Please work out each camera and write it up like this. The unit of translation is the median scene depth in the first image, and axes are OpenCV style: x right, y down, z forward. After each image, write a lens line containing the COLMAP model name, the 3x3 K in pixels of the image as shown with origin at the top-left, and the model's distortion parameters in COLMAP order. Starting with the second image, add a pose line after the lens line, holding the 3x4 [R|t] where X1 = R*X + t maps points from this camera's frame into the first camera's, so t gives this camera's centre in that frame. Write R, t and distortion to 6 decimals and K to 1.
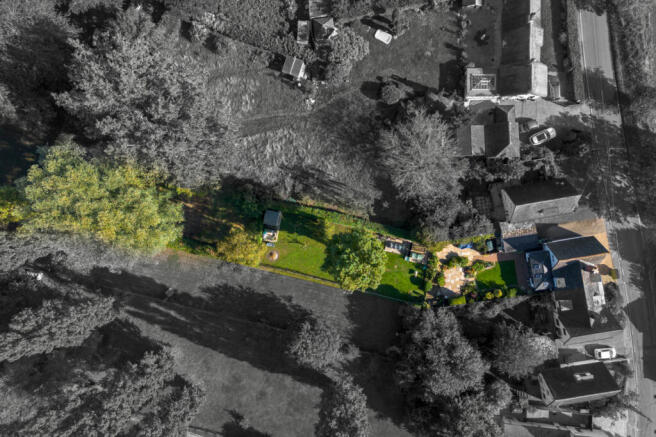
lens RADIAL K [[471.1, 0, 328.3], [0, 471.1, 218.3], [0, 0, 1]] dist [0.047488, 0.005349]
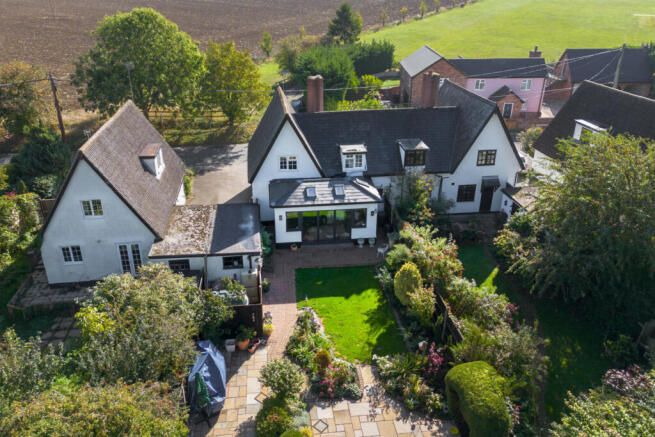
lens RADIAL K [[470.4, 0, 326.1], [0, 470.4, 217.6], [0, 0, 1]] dist [0.047488, 0.005349]
pose [[0.025293, -0.438512, 0.898369, 0.126770], [0.999591, 0.023099, -0.016868, 0.111635], [-0.013355, 0.898428, 0.438917, 0.829917]]
